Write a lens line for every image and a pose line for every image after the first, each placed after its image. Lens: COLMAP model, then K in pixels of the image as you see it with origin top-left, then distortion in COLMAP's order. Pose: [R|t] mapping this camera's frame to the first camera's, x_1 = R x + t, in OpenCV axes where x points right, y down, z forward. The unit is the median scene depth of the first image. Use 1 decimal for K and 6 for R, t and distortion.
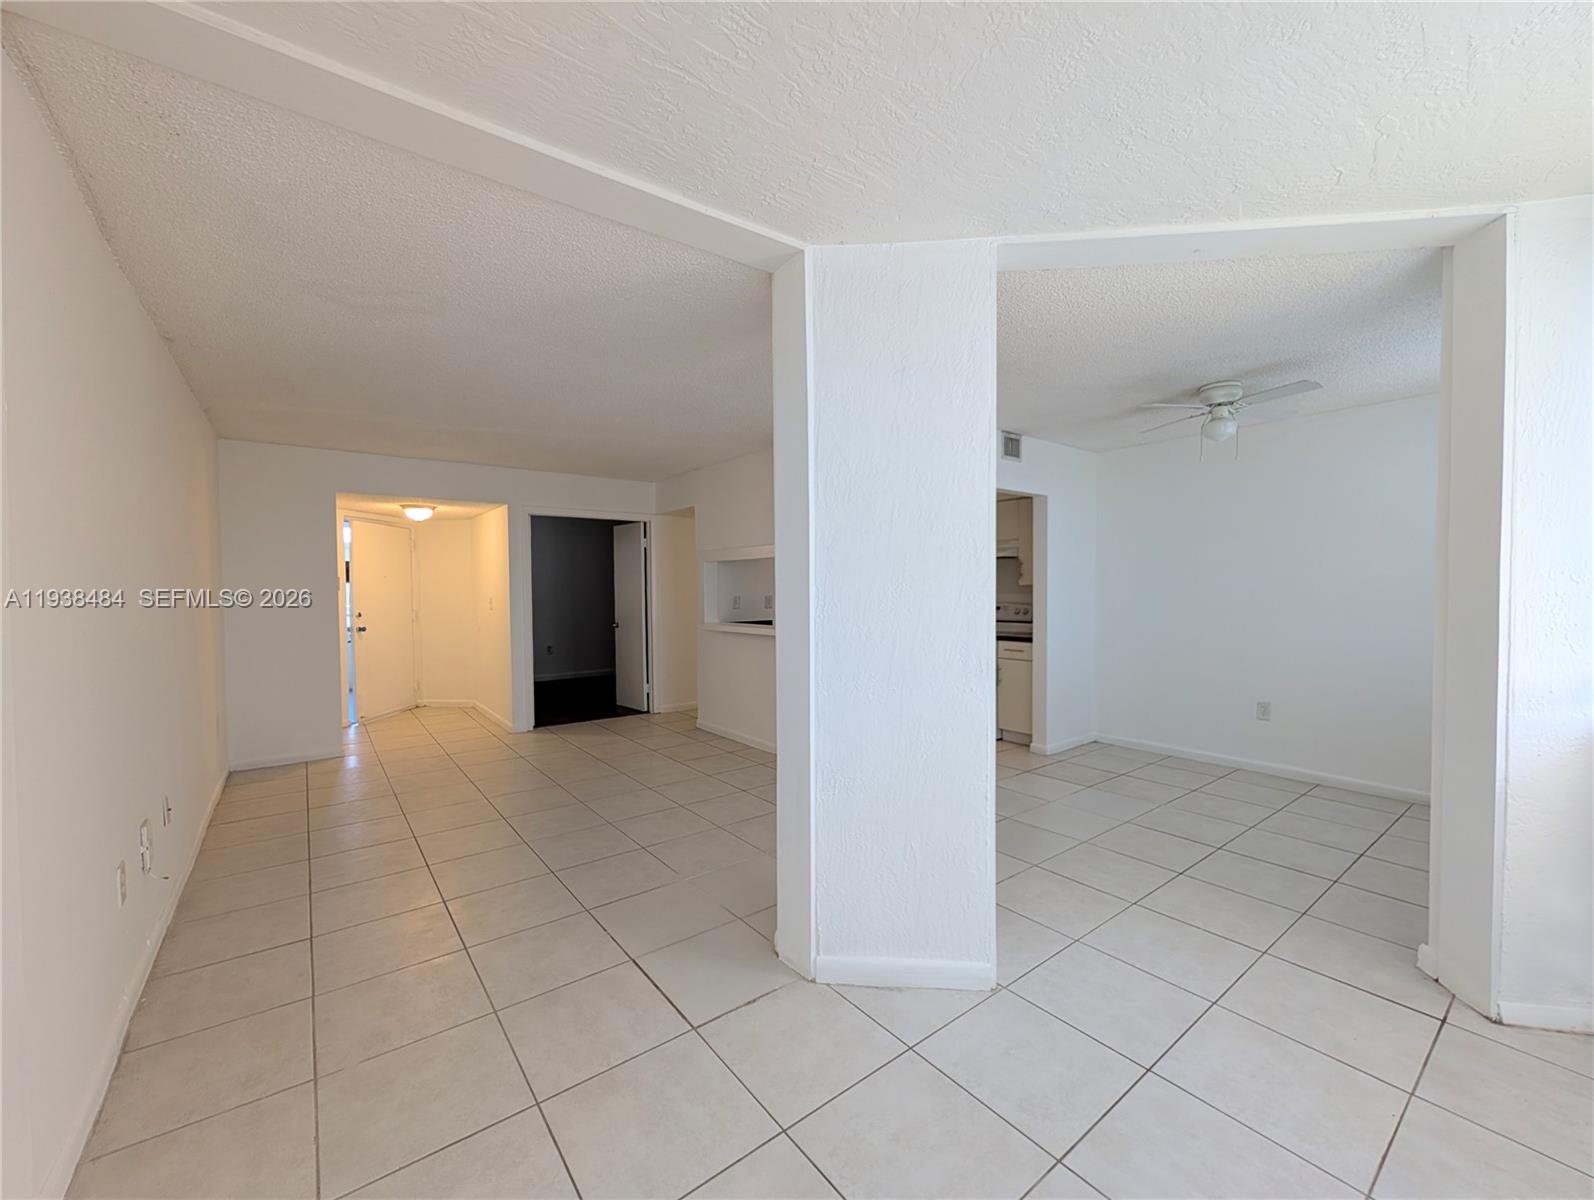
lens RADIAL K [[626.2, 0, 789.7], [0, 626.2, 604.5], [0, 0, 1]] dist [0.001495, 0.000021]
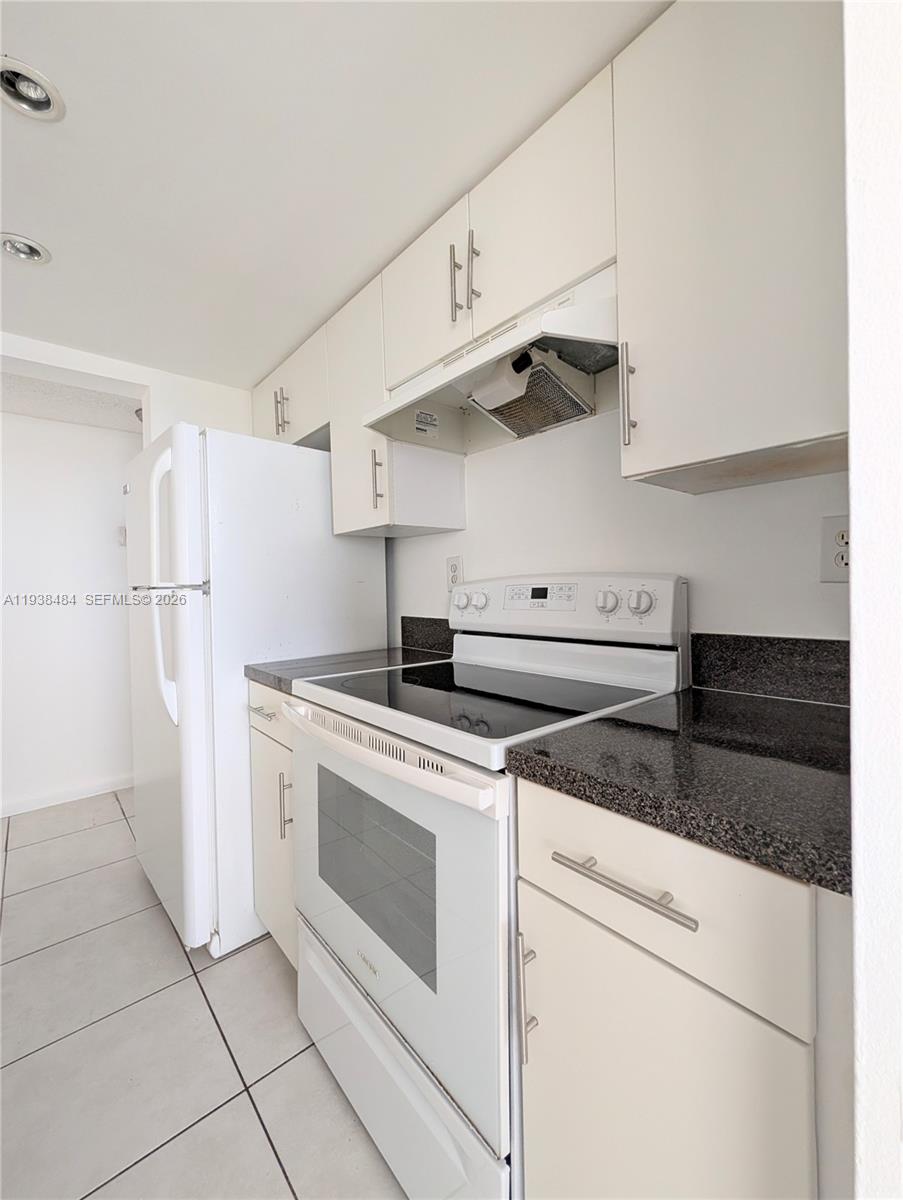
lens RADIAL K [[471.4, 0, 451.5], [0, 471.4, 600.0], [0, 0, 1]] dist [0.001495, 0.000021]
pose [[0.997775, -0.014477, 0.065079, 0.294800], [0.015254, 0.999818, -0.011459, 0.011612], [-0.064902, 0.012426, 0.997814, 0.839023]]
